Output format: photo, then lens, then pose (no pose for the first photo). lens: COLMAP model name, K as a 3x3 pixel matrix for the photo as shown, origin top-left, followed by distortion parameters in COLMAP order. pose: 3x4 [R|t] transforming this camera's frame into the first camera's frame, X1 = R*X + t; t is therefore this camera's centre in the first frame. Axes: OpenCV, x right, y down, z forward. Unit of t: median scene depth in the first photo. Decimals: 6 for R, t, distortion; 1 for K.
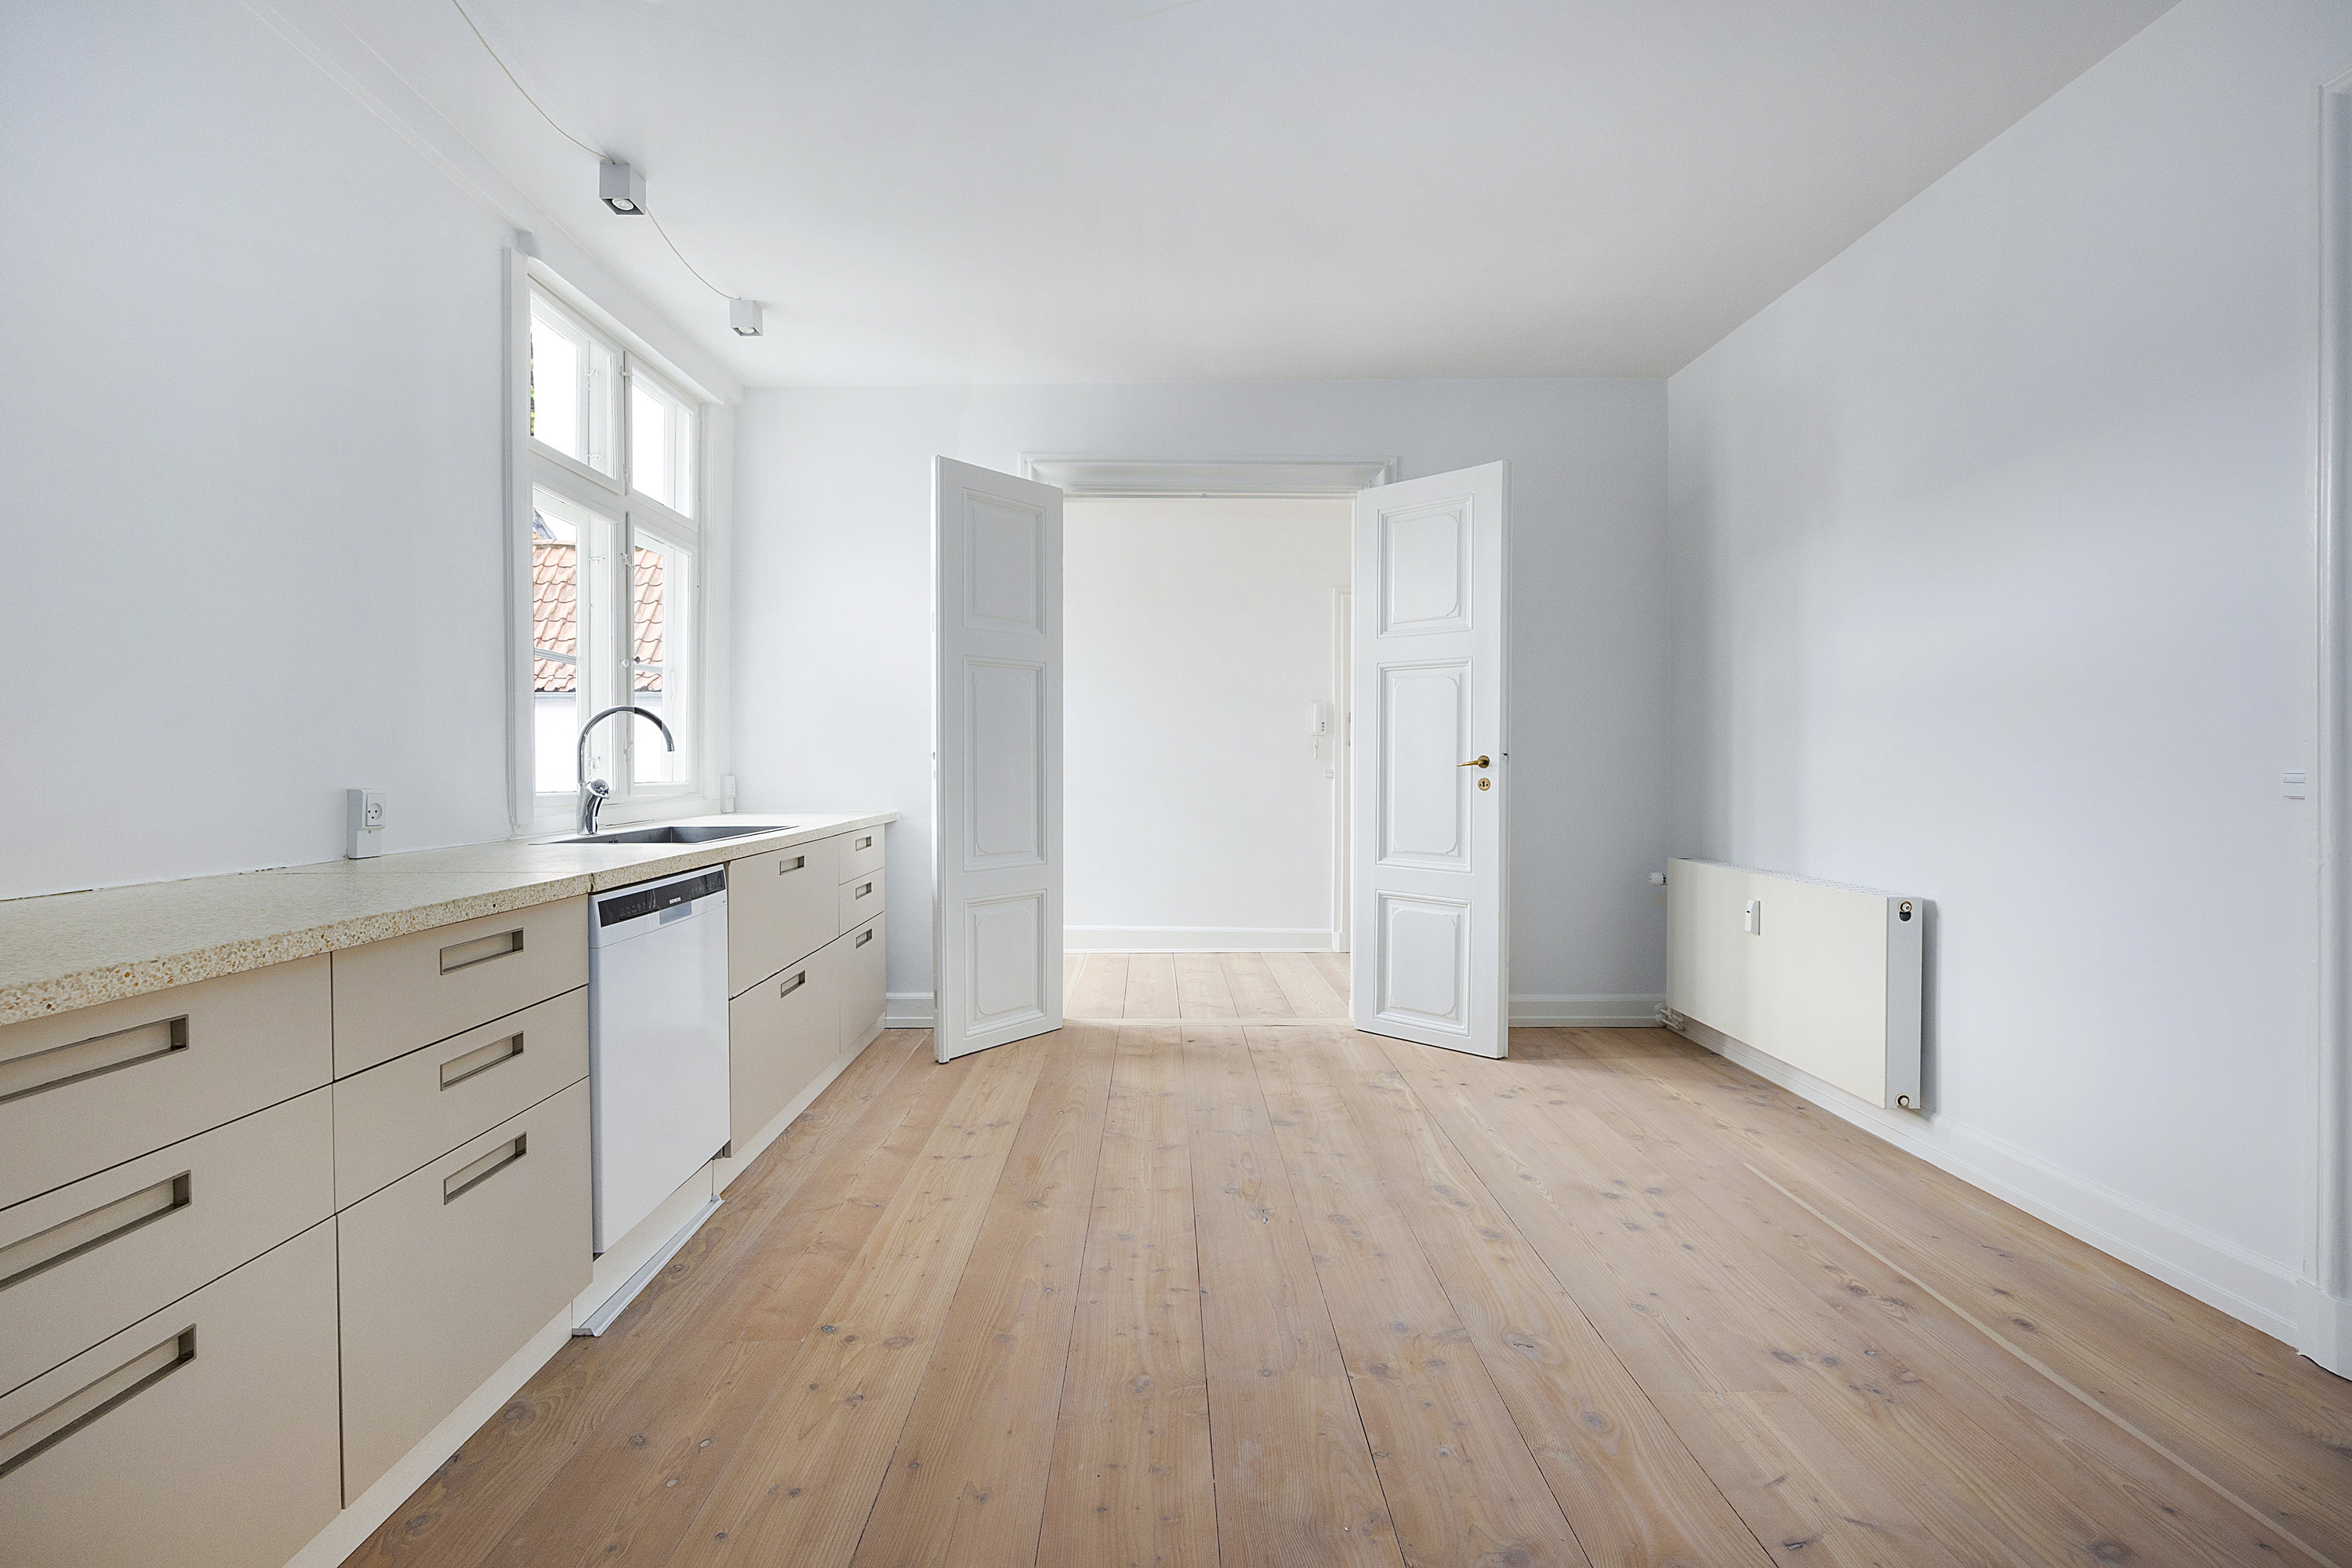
lens RADIAL K [[954.7, 0, 1179.6], [0, 954.7, 767.8], [0, 0, 1]] dist [-0.005353, 0.000266]
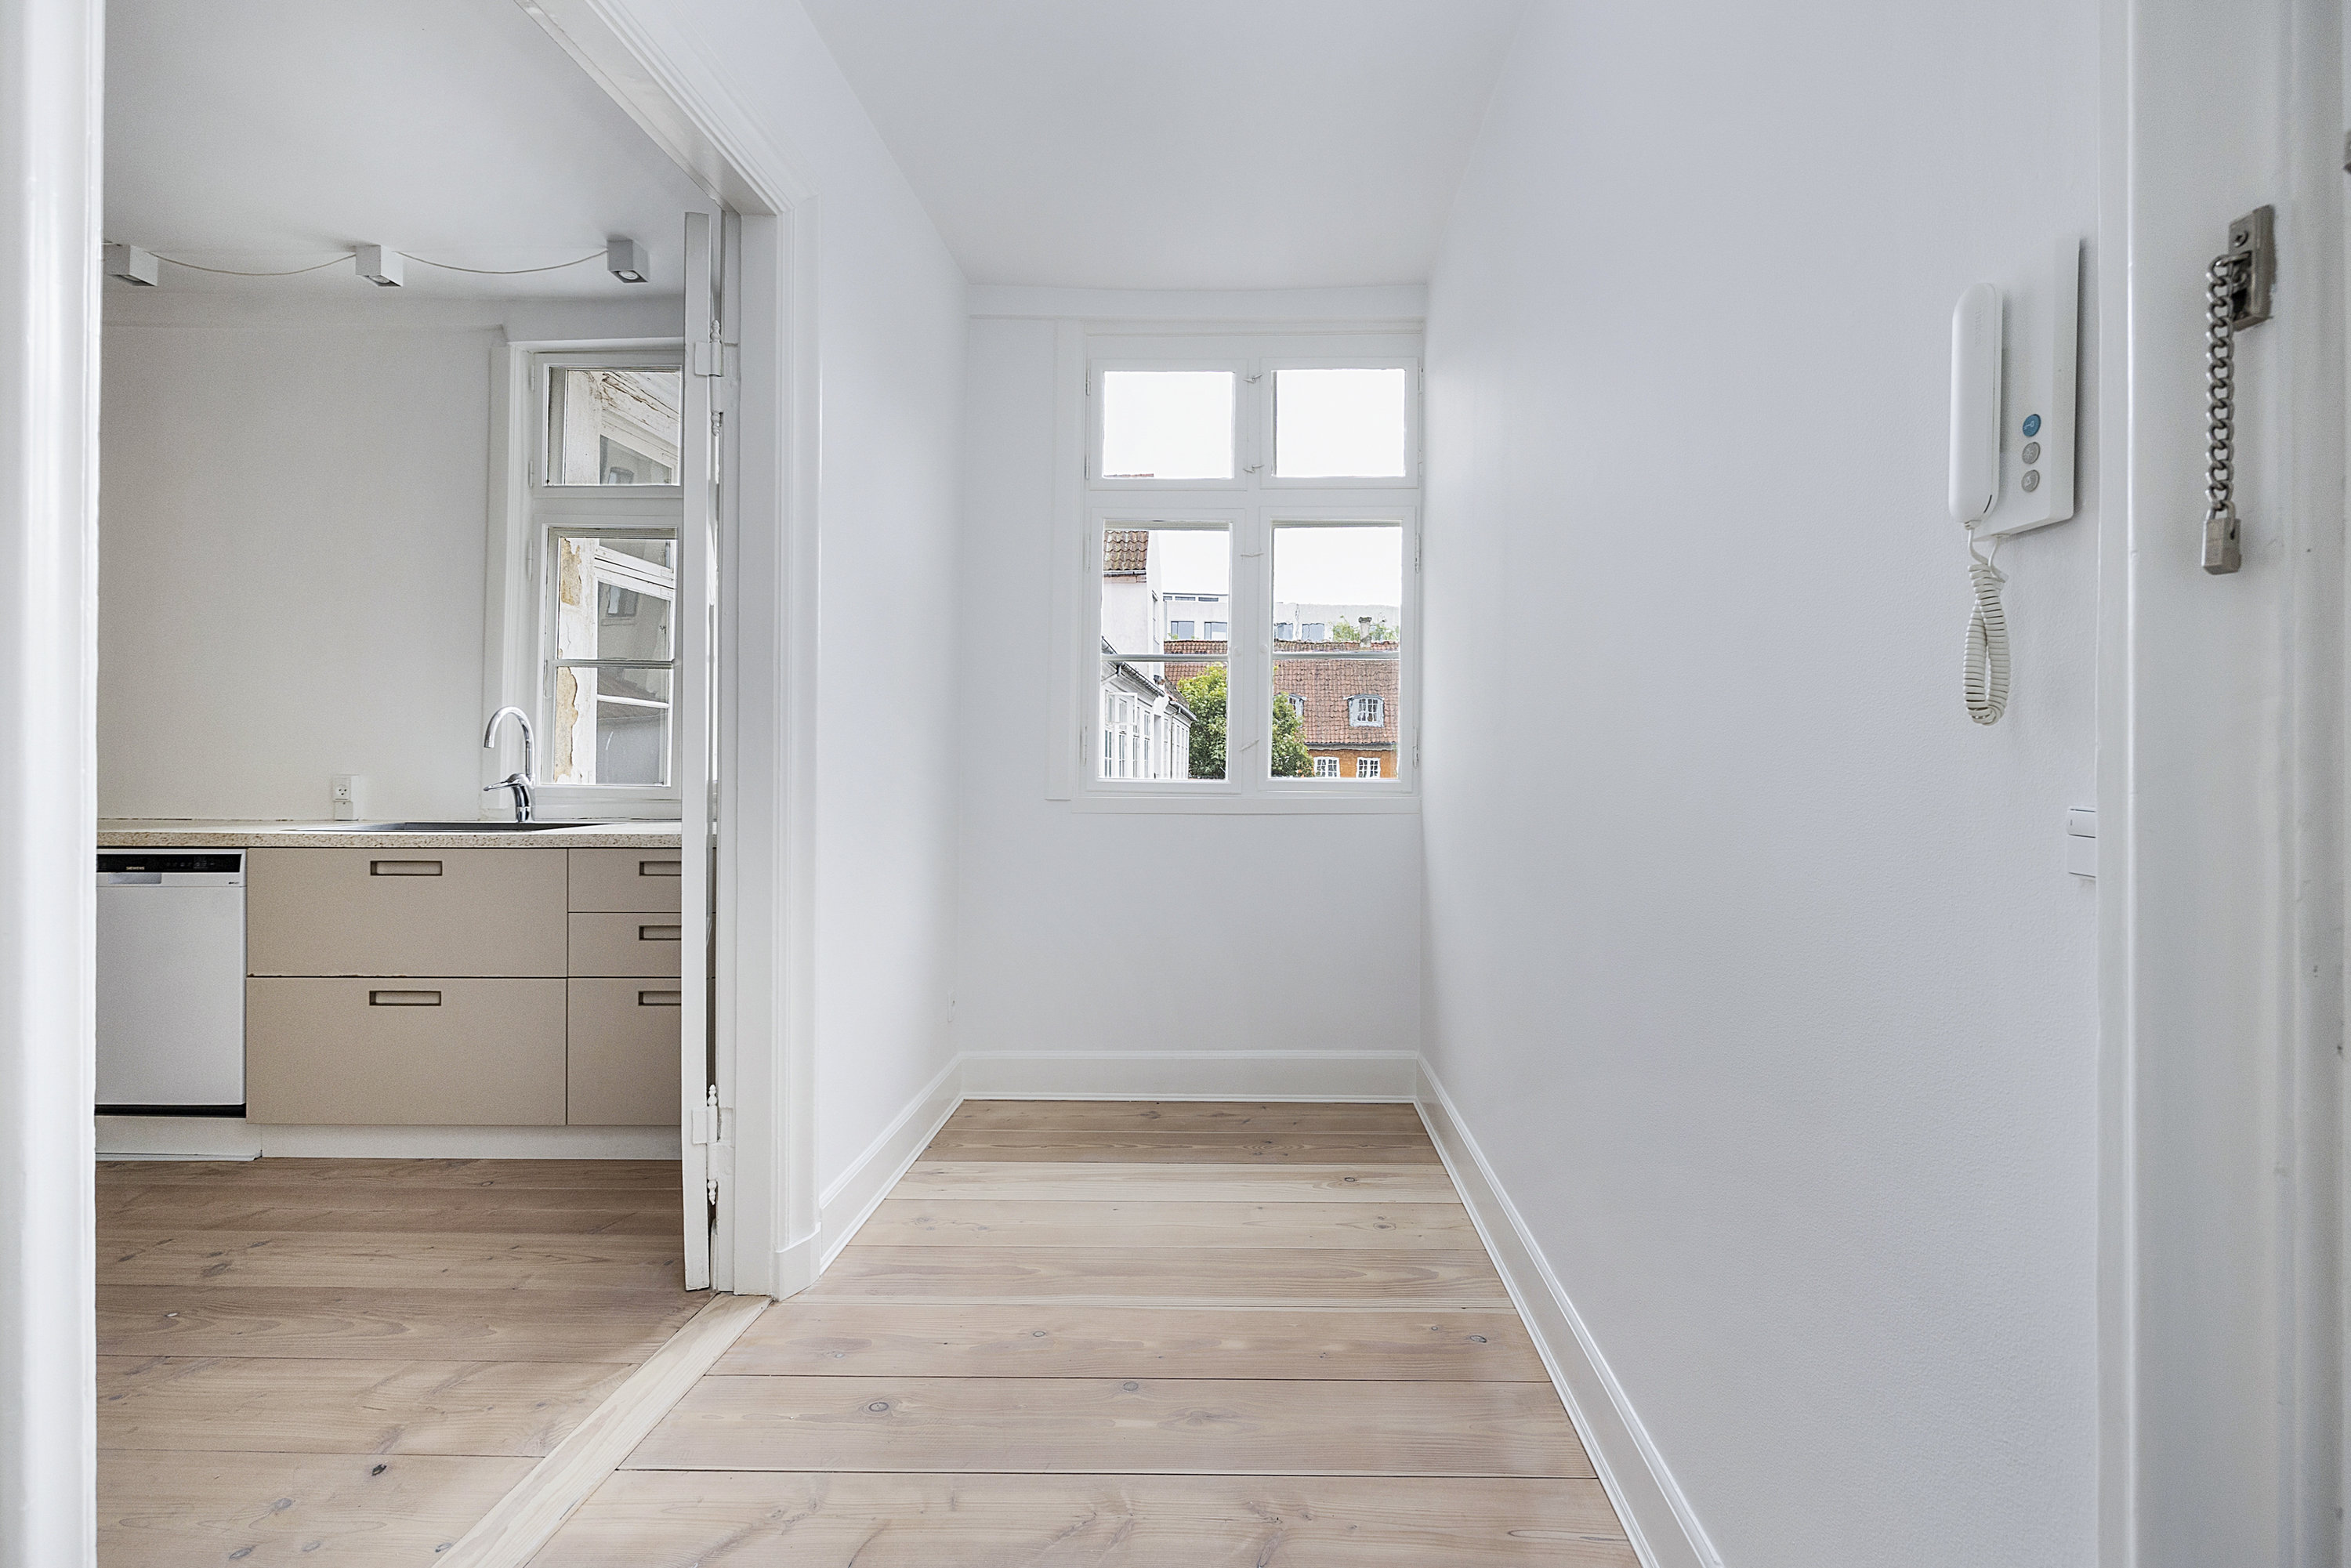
lens RADIAL K [[954.2, 0, 1180.7], [0, 954.2, 799.7], [0, 0, 1]] dist [-0.005353, 0.000266]
pose [[0.012344, -0.010786, -0.999866, 0.478991], [-0.037571, 0.999231, -0.011243, 0.013075], [0.999218, 0.037705, 0.011929, 1.575933]]
